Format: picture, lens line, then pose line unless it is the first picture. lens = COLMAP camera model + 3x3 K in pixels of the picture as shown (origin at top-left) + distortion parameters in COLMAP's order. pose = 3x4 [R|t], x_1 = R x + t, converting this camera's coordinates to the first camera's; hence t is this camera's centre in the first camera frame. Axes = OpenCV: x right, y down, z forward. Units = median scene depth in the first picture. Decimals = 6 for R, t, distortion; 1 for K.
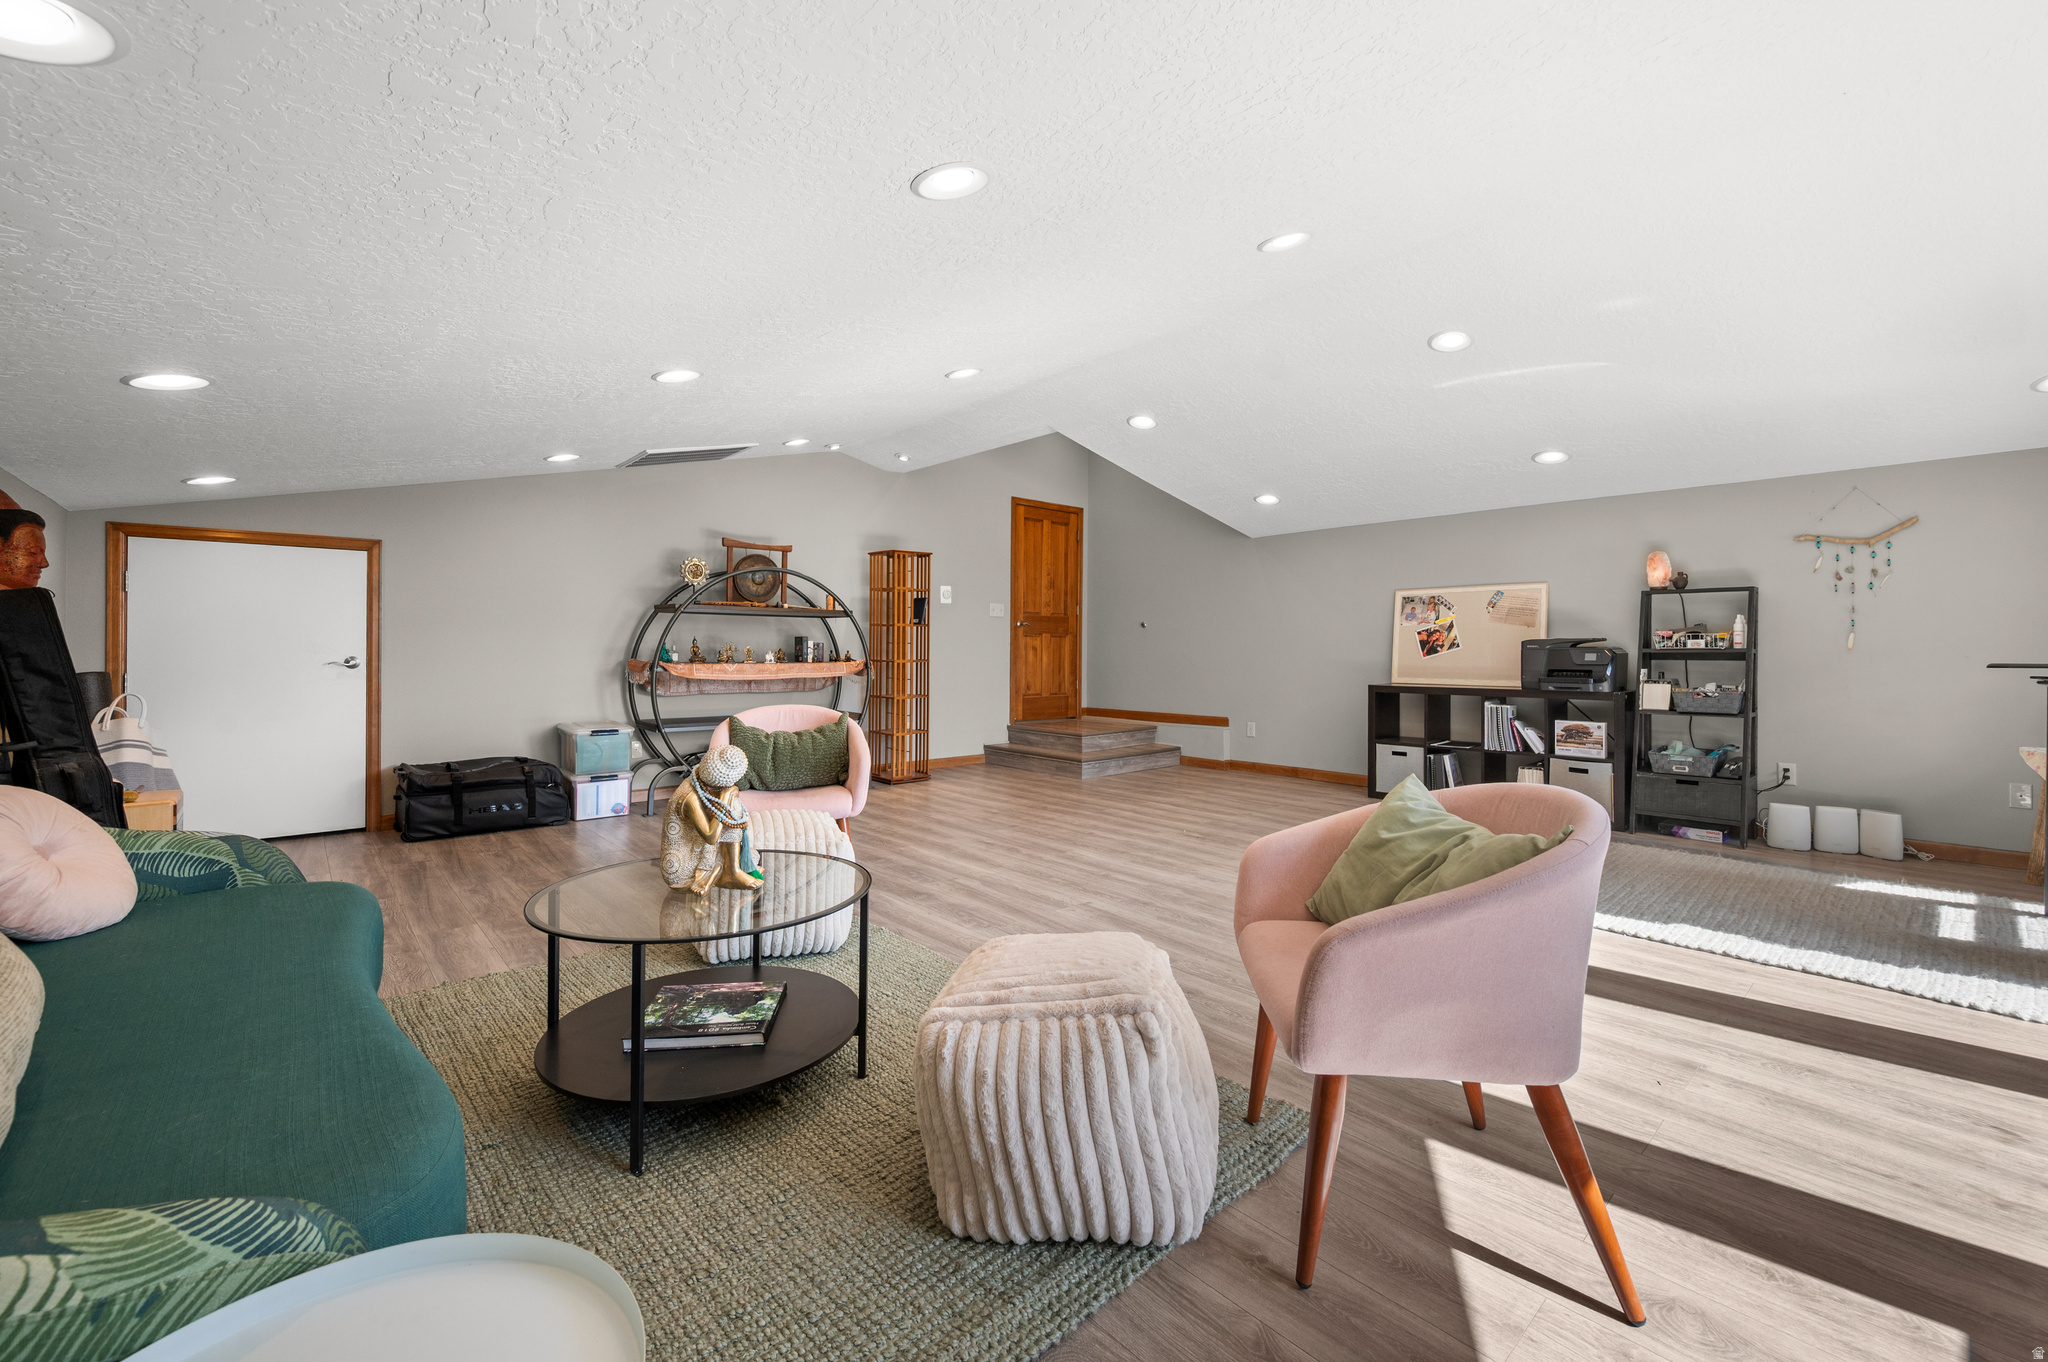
lens RADIAL K [[825.2, 0, 1032.8], [0, 825.2, 668.7], [0, 0, 1]] dist [-0.000054, -0.000088]
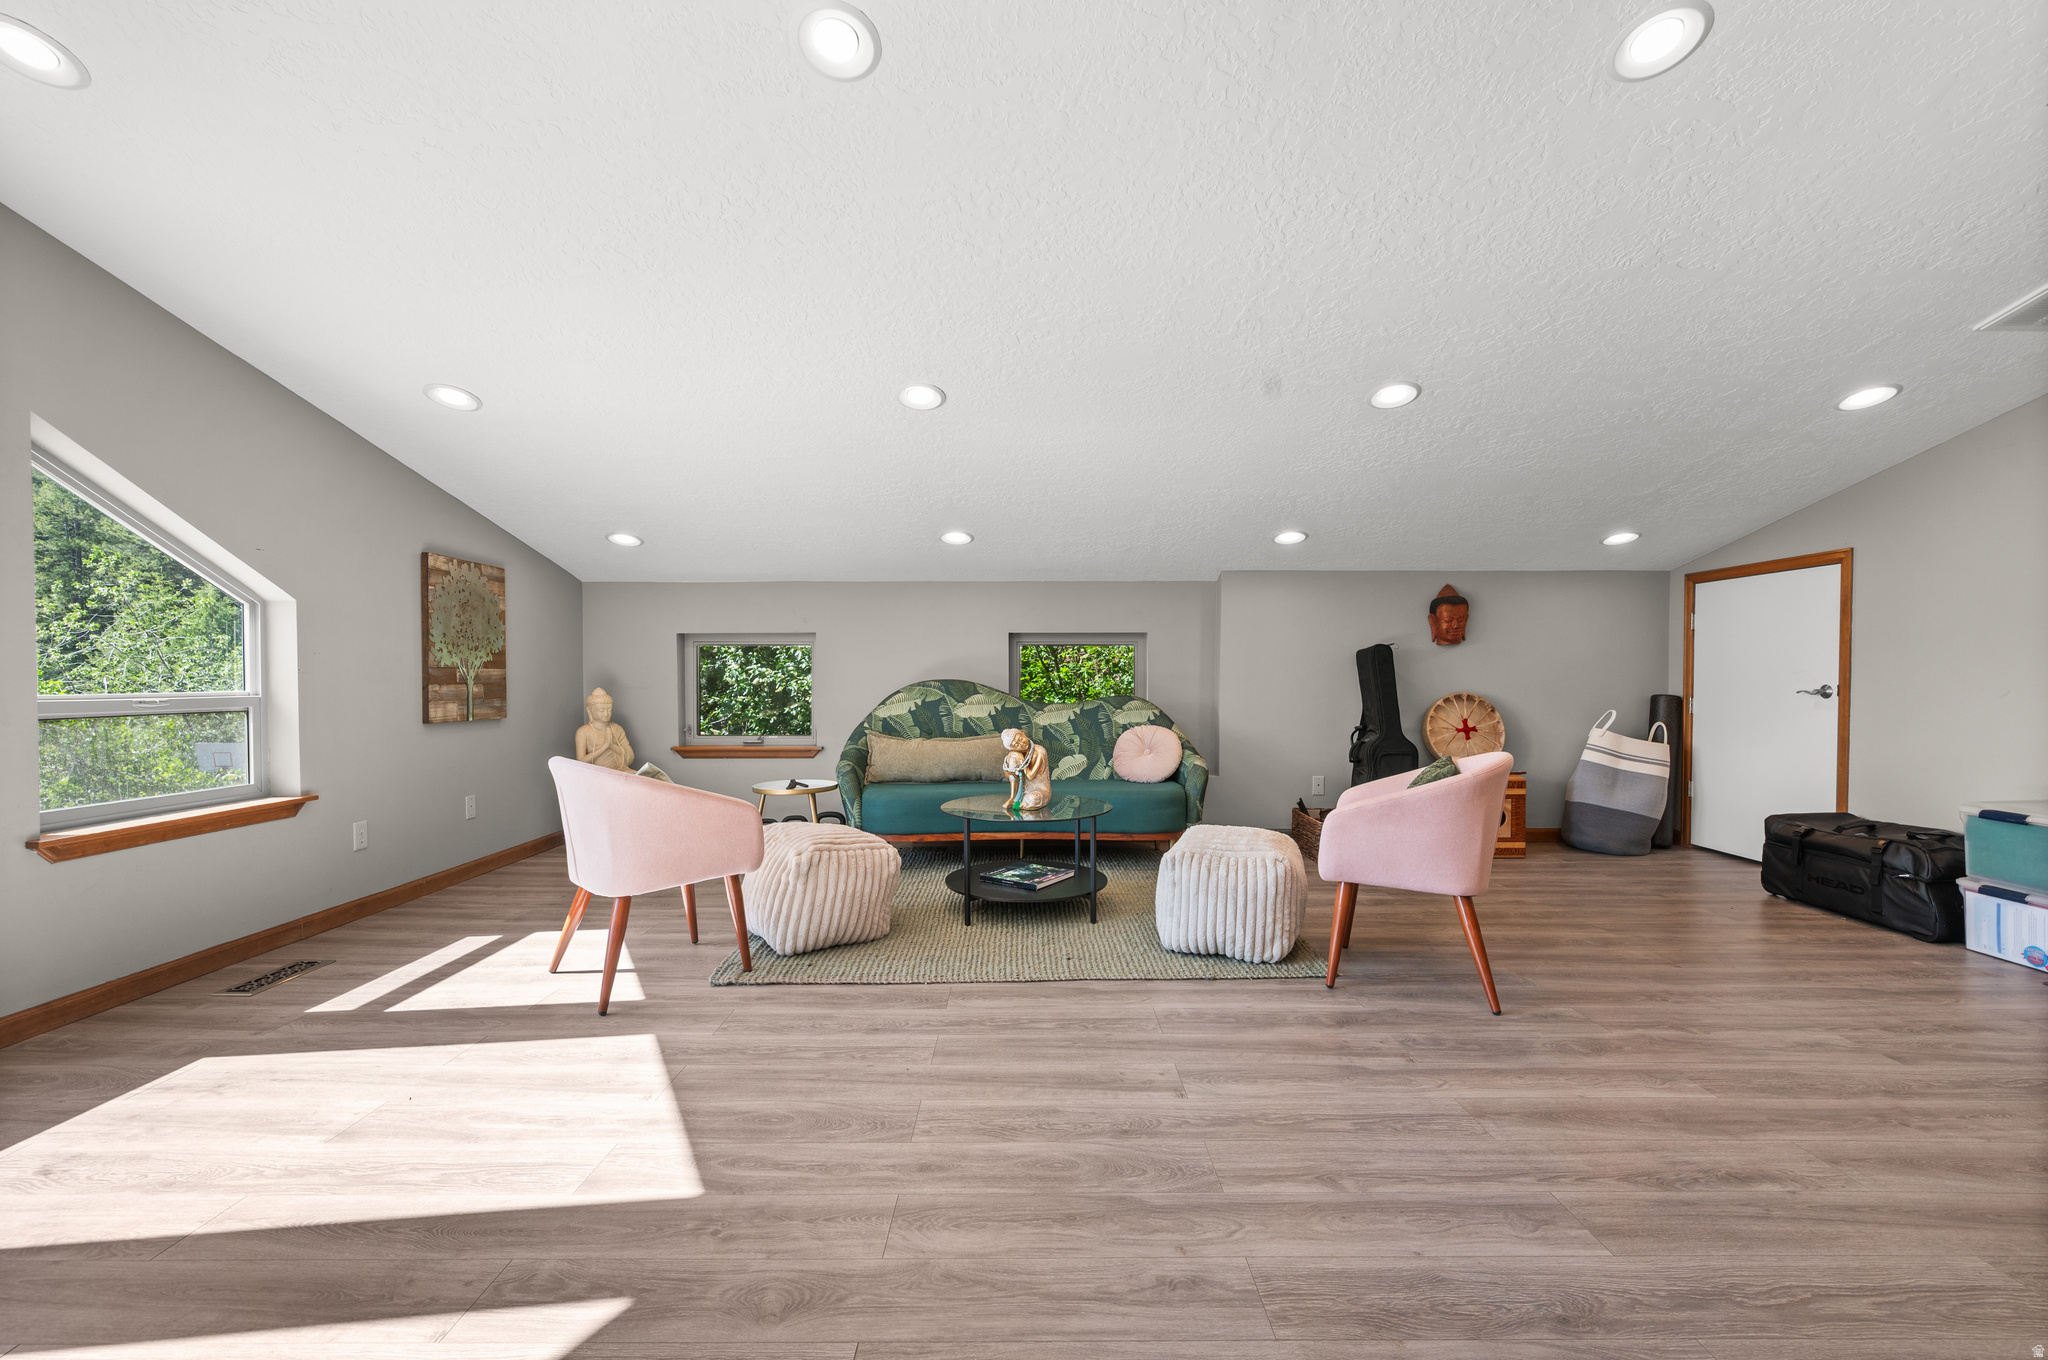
lens RADIAL K [[869.4, 0, 1031.2], [0, 869.4, 676.8], [0, 0, 1]] dist [0.000675, 0.000583]
pose [[-0.669635, 0.001078, -0.742690, 0.517738], [-0.018096, 0.999678, 0.017767, -0.027197], [0.742470, 0.025337, -0.669400, 1.128461]]
